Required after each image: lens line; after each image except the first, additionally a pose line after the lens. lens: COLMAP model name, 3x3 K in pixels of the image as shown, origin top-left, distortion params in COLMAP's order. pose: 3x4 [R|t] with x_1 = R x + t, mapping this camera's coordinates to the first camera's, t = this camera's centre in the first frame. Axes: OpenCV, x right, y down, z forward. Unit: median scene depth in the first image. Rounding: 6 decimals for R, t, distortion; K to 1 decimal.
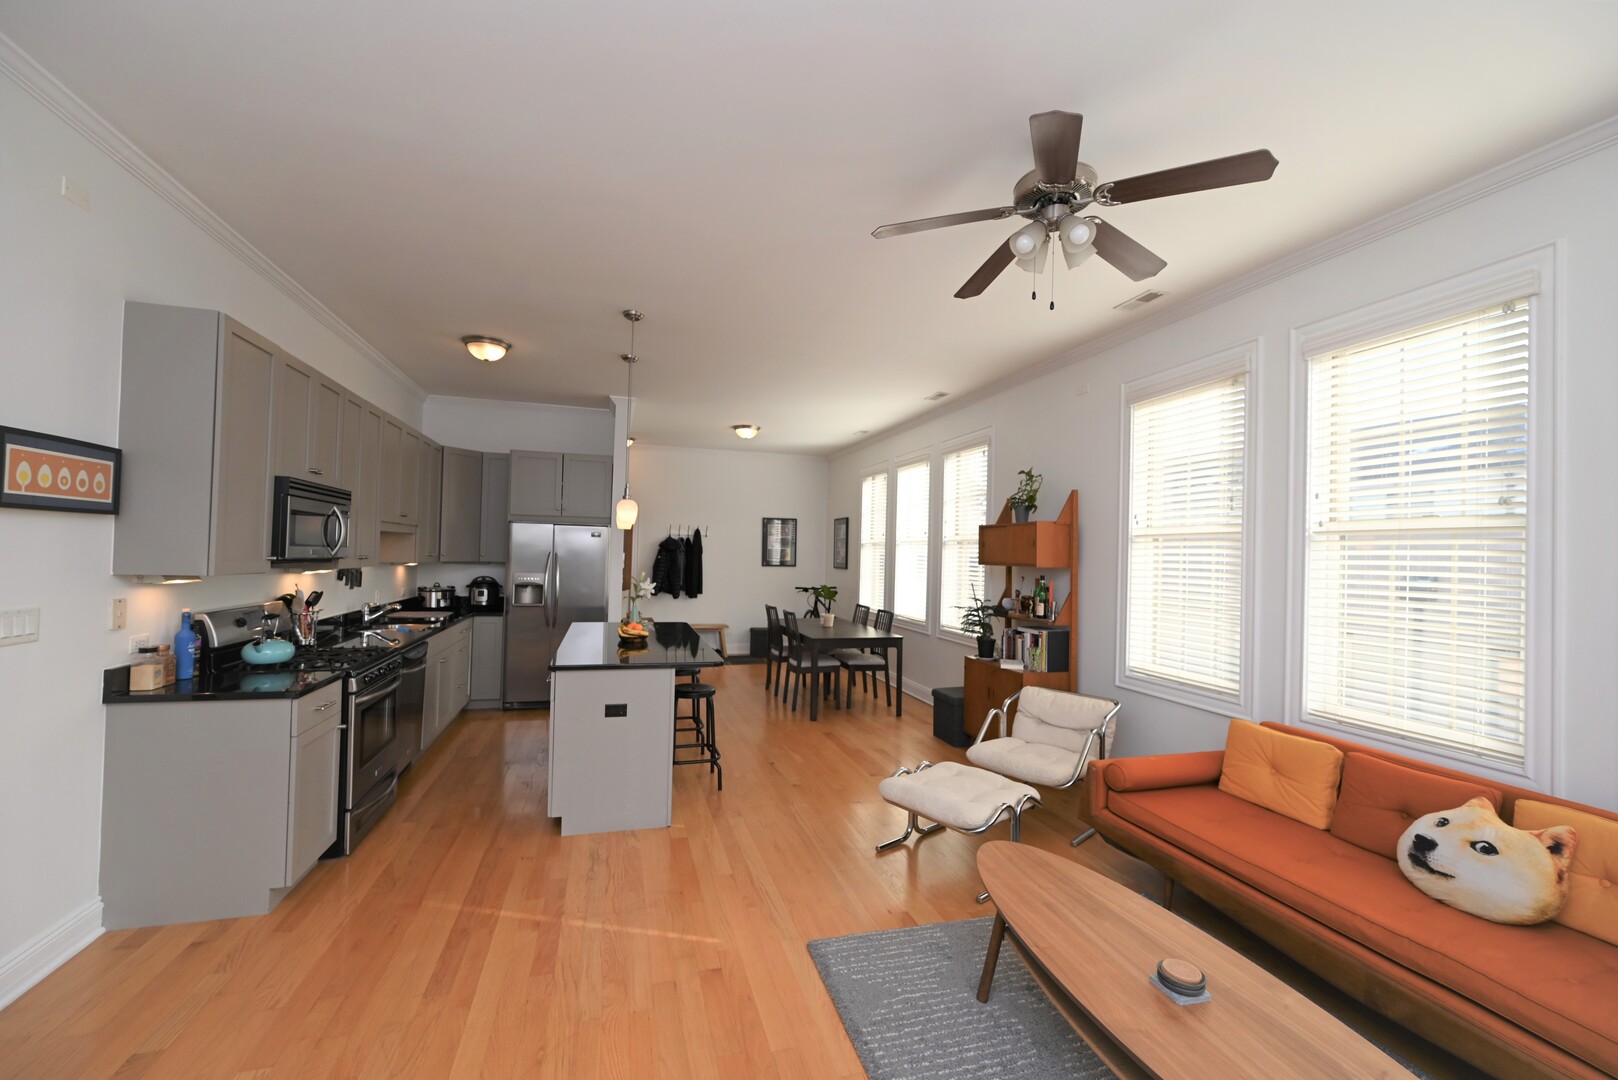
lens RADIAL K [[639.9, 0, 786.6], [0, 639.9, 551.3], [0, 0, 1]] dist [0.002271, 0.000097]
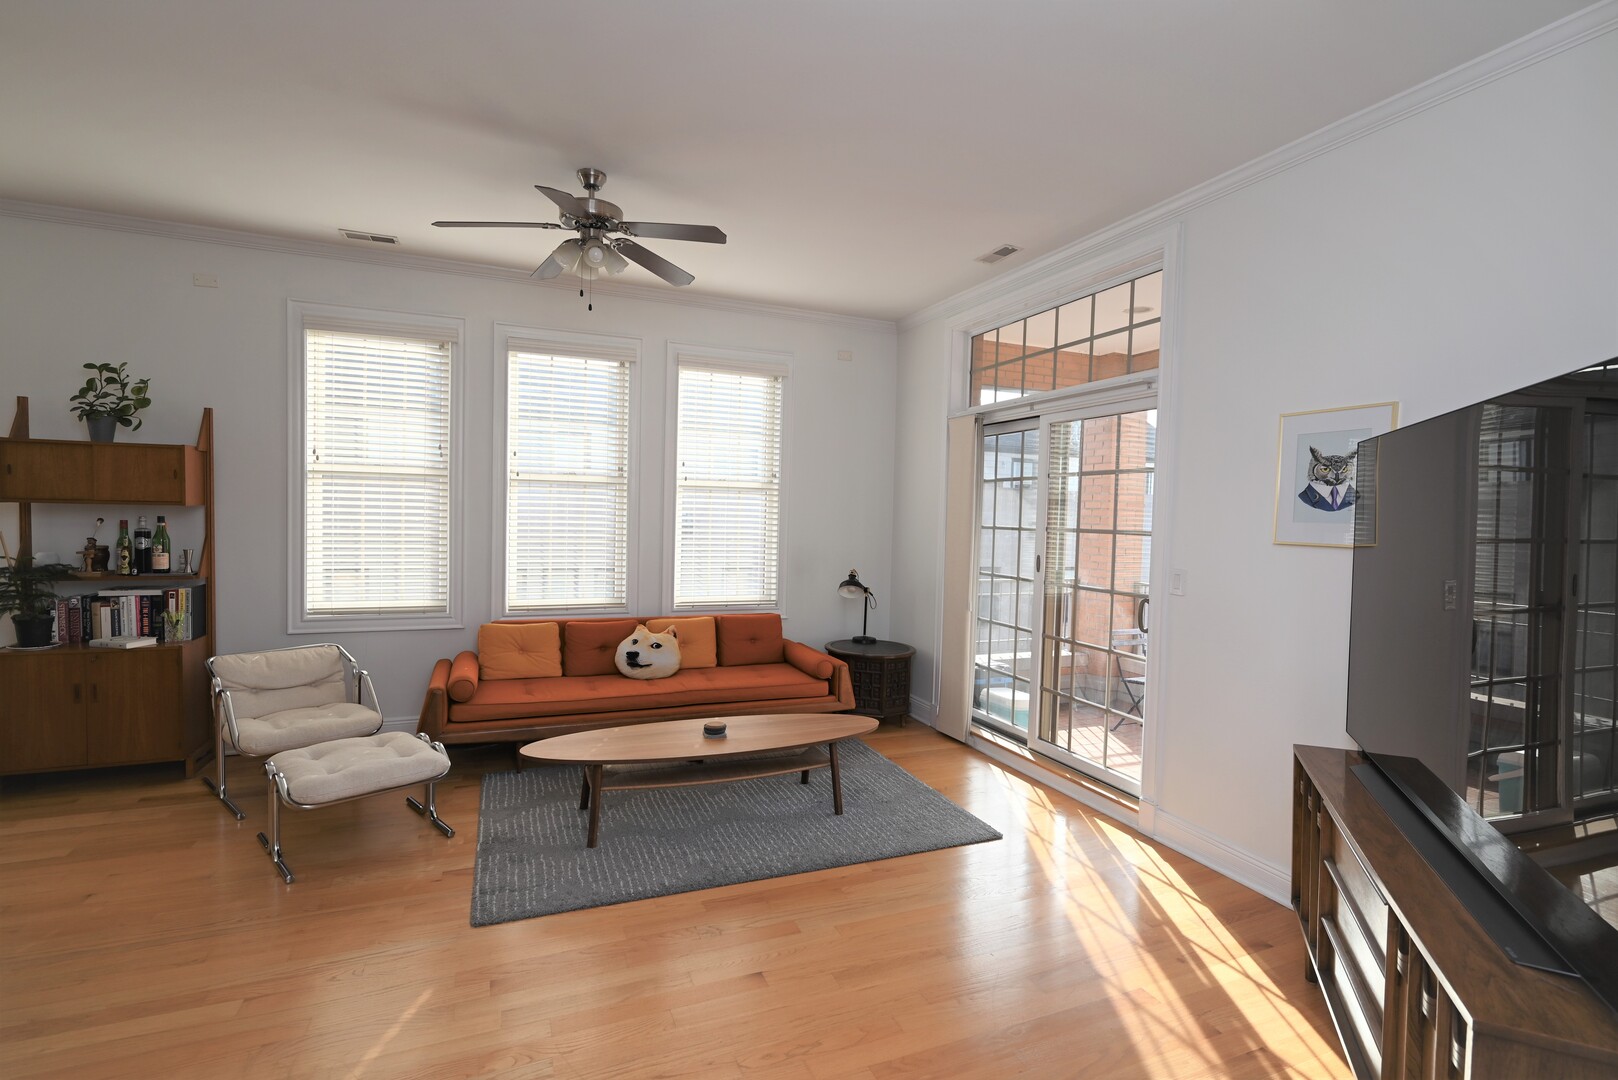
lens RADIAL K [[712.6, 0, 800.3], [0, 712.6, 540.9], [0, 0, 1]] dist [0.000663, 0.000175]
pose [[-0.087452, -0.058138, 0.994471, -0.592504], [-0.027700, 0.998051, 0.055912, -0.000316], [-0.995784, -0.022657, -0.088892, 0.393542]]
